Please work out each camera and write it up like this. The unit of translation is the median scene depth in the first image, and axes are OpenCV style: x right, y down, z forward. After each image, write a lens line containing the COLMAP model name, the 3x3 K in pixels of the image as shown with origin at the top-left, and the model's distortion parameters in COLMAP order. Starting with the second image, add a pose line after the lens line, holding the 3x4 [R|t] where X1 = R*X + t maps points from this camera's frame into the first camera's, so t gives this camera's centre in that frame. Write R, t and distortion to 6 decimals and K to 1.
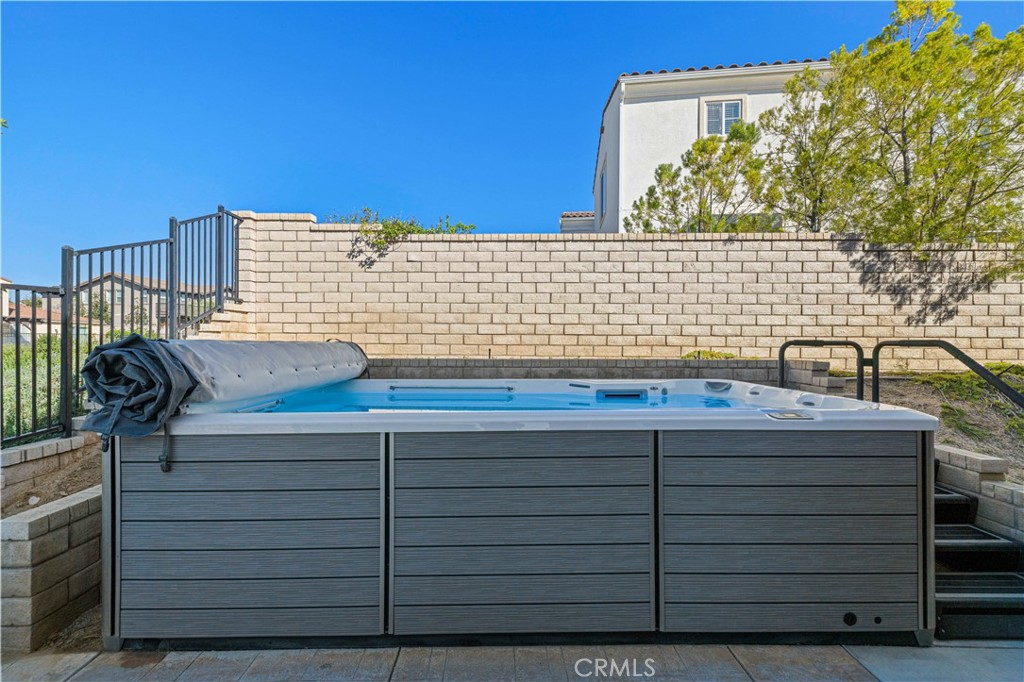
lens RADIAL K [[426.3, 0, 509.9], [0, 426.3, 342.4], [0, 0, 1]] dist [0.005202, 0.000979]
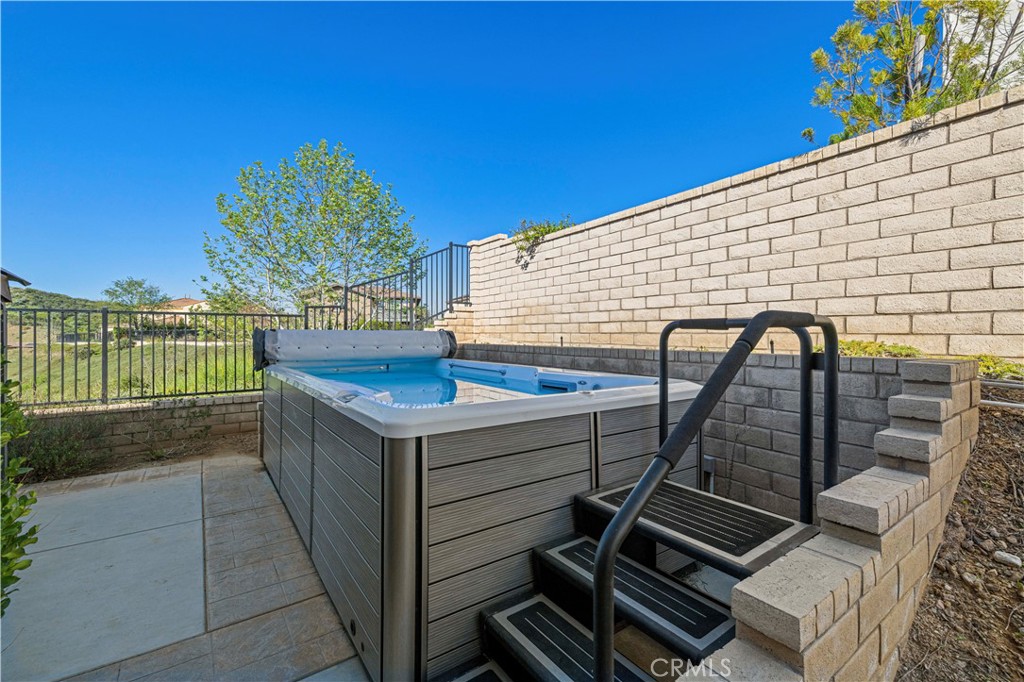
lens RADIAL K [[426.3, 0, 511.7], [0, 426.3, 333.9], [0, 0, 1]] dist [0.005202, 0.000979]
pose [[0.585562, -0.004417, -0.810616, 0.639794], [0.001362, 0.999989, -0.004465, 0.011381], [0.810626, 0.001511, 0.585562, 0.279448]]
